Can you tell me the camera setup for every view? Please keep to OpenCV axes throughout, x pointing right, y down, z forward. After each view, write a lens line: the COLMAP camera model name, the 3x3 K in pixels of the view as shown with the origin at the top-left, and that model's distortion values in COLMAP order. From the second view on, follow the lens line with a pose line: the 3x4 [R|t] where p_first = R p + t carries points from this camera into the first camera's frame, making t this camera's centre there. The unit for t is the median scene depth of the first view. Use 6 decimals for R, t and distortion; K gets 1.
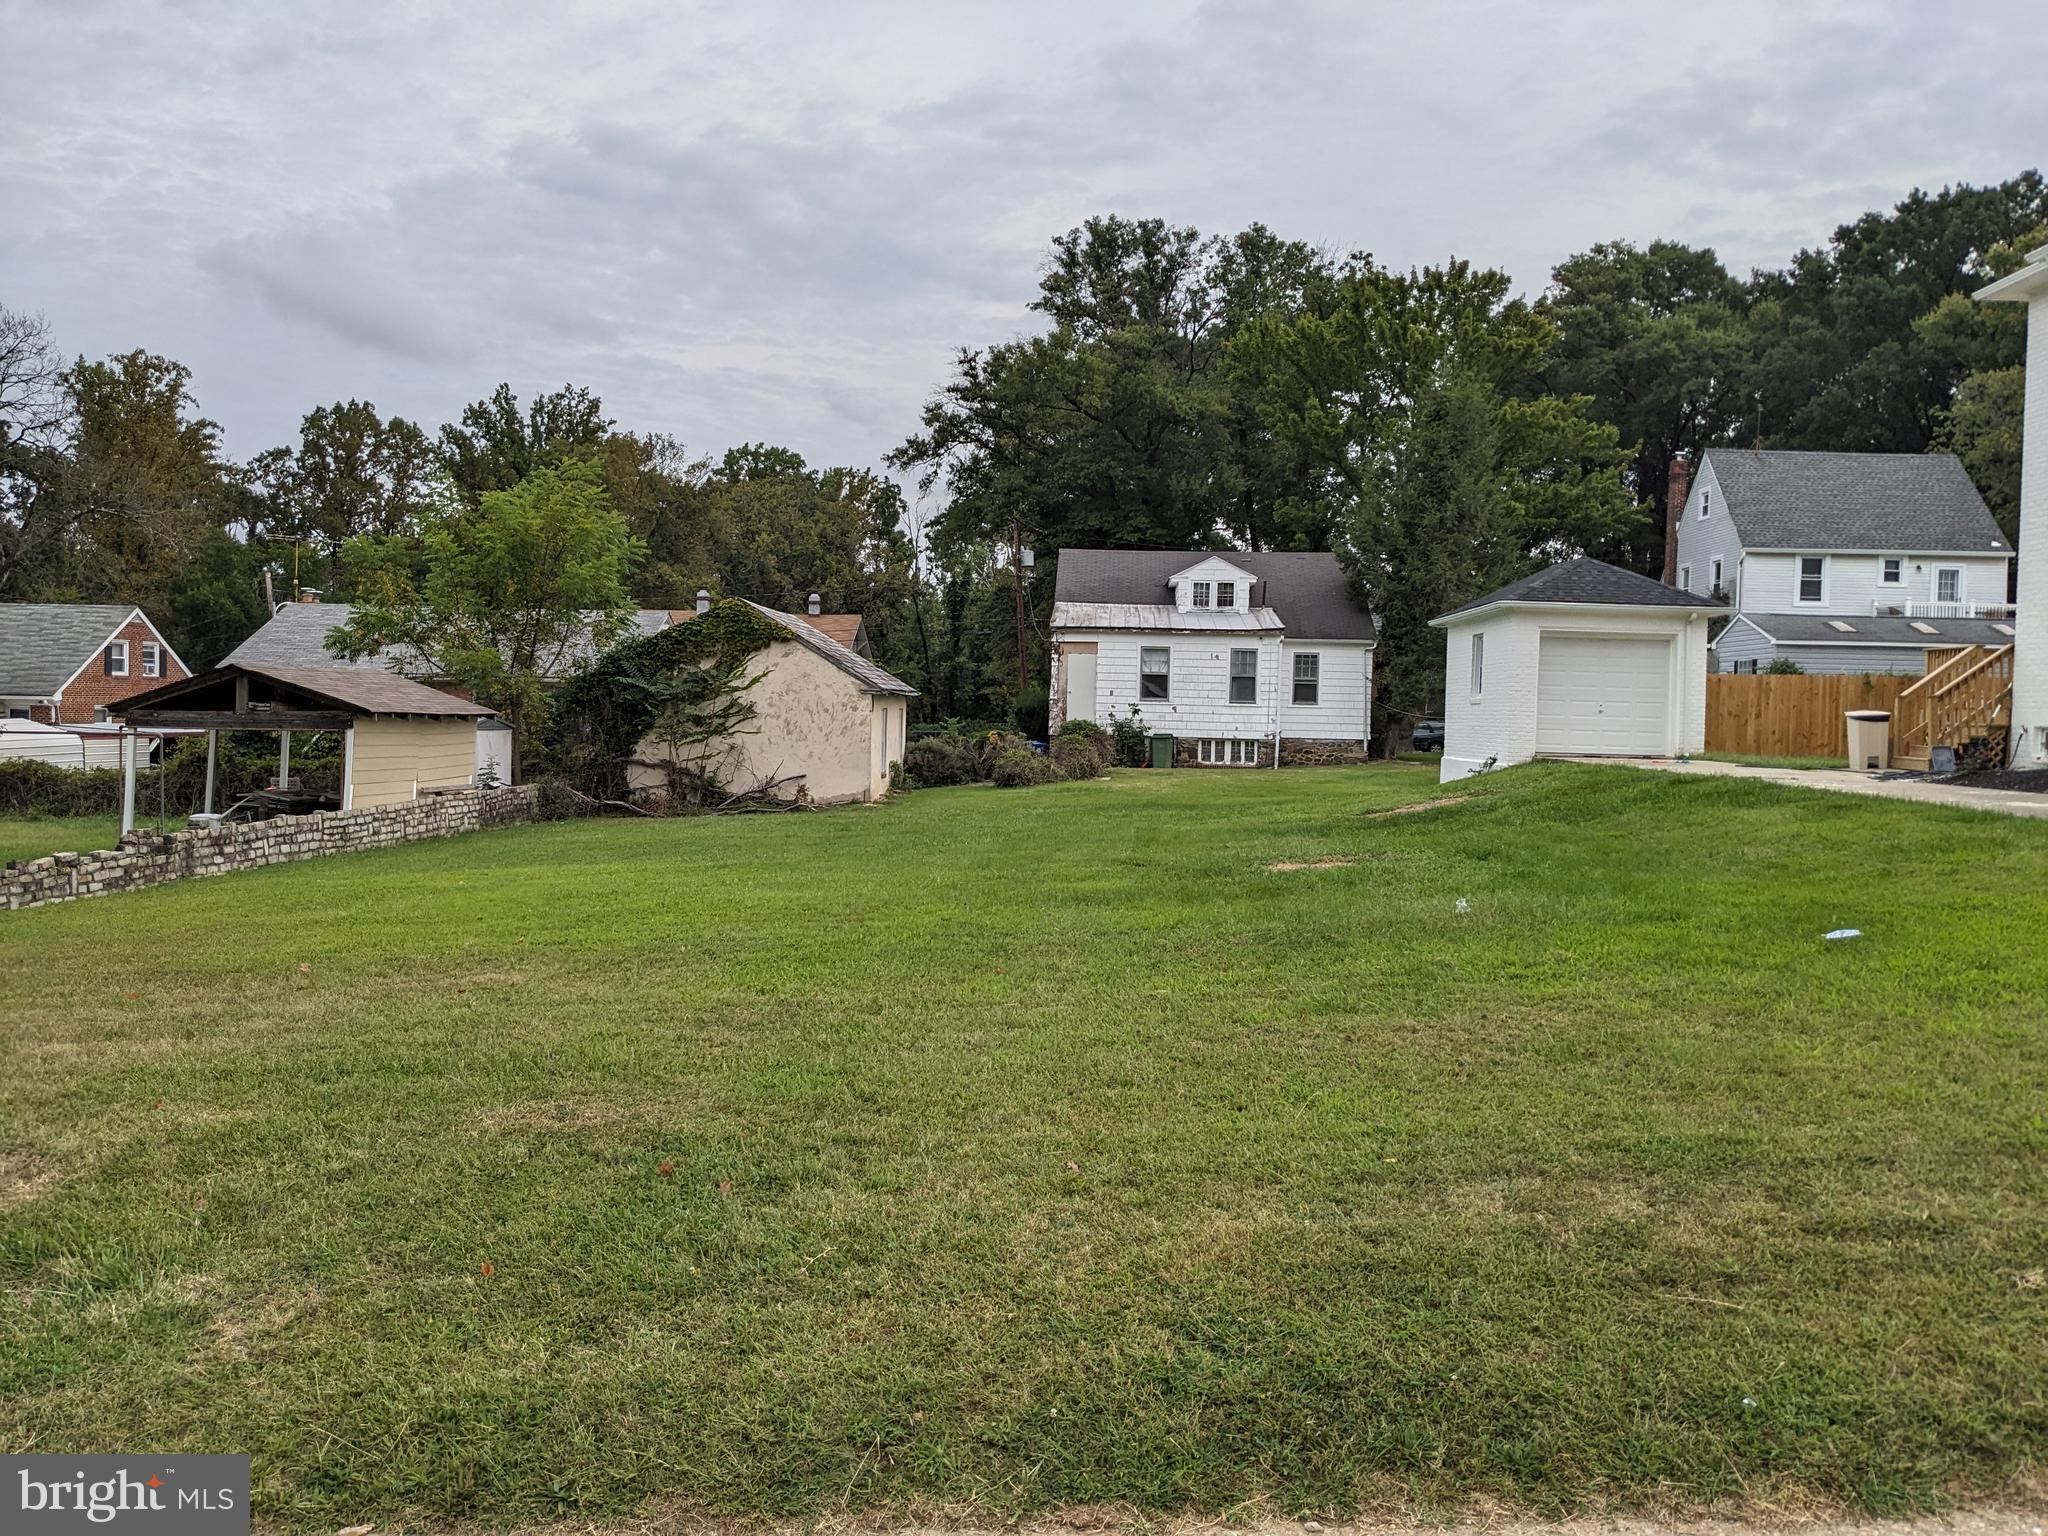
lens RADIAL K [[1628.9, 0, 1024.0], [0, 1628.9, 768.0], [0, 0, 1]] dist [0.051659, -0.088930]
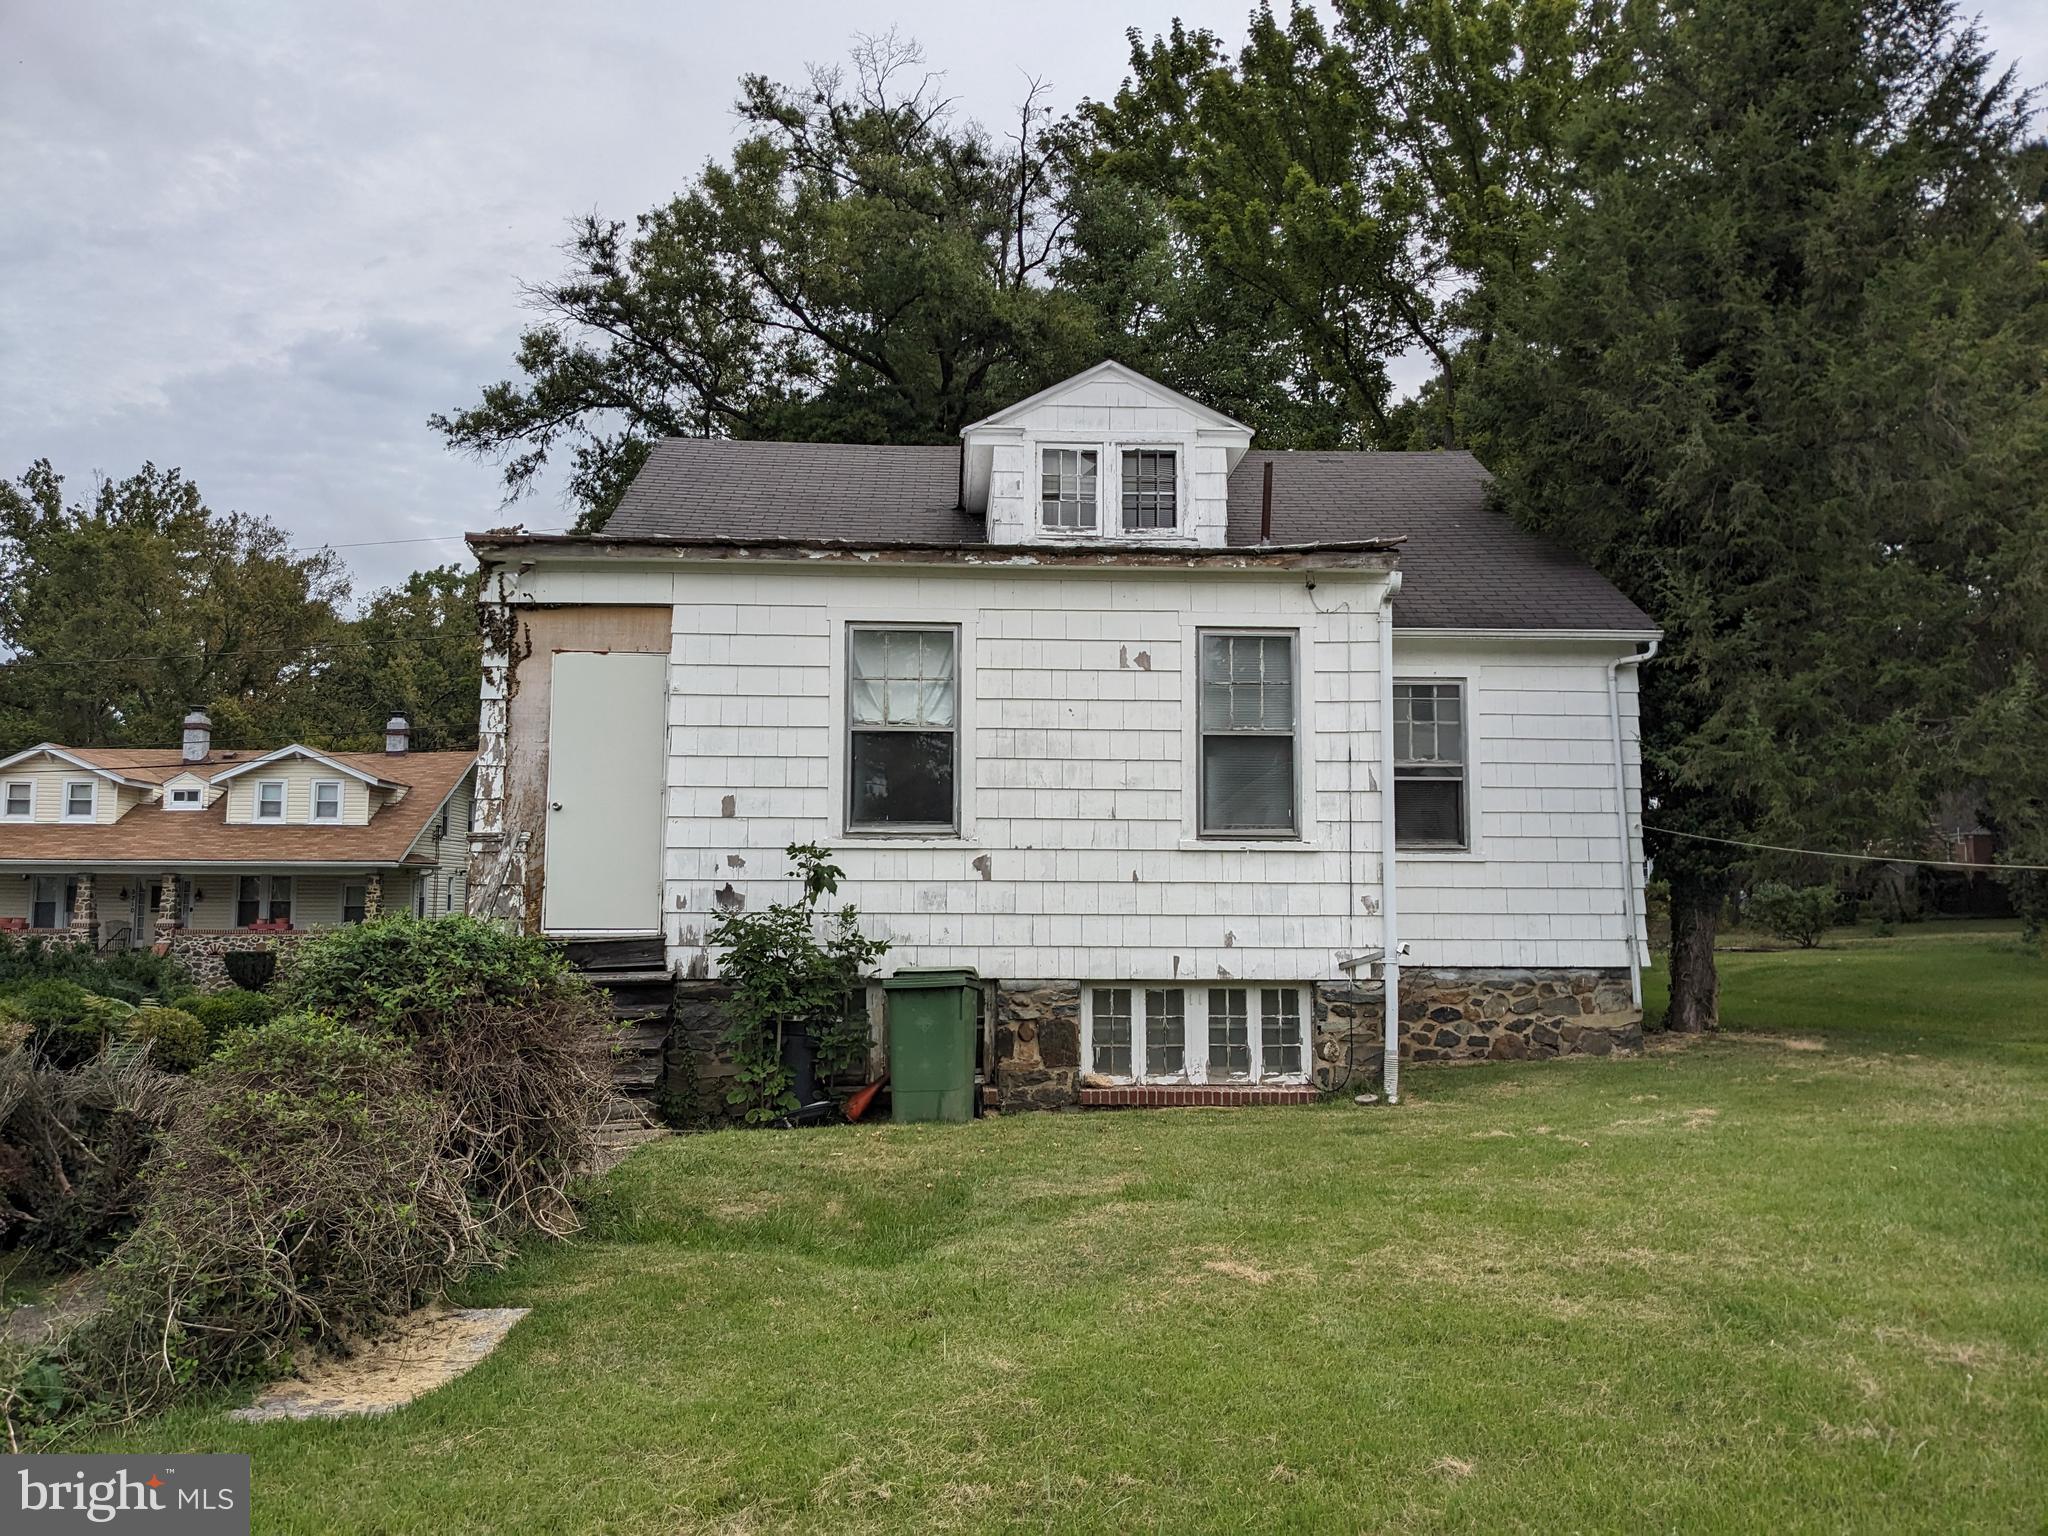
lens RADIAL K [[1628.9, 0, 1024.0], [0, 1628.9, 768.0], [0, 0, 1]] dist [0.051659, -0.088930]
pose [[0.995092, -0.011657, 0.098262, 0.074078], [0.023712, 0.992195, -0.122418, -0.020366], [-0.096068, 0.124147, 0.987602, 0.748100]]
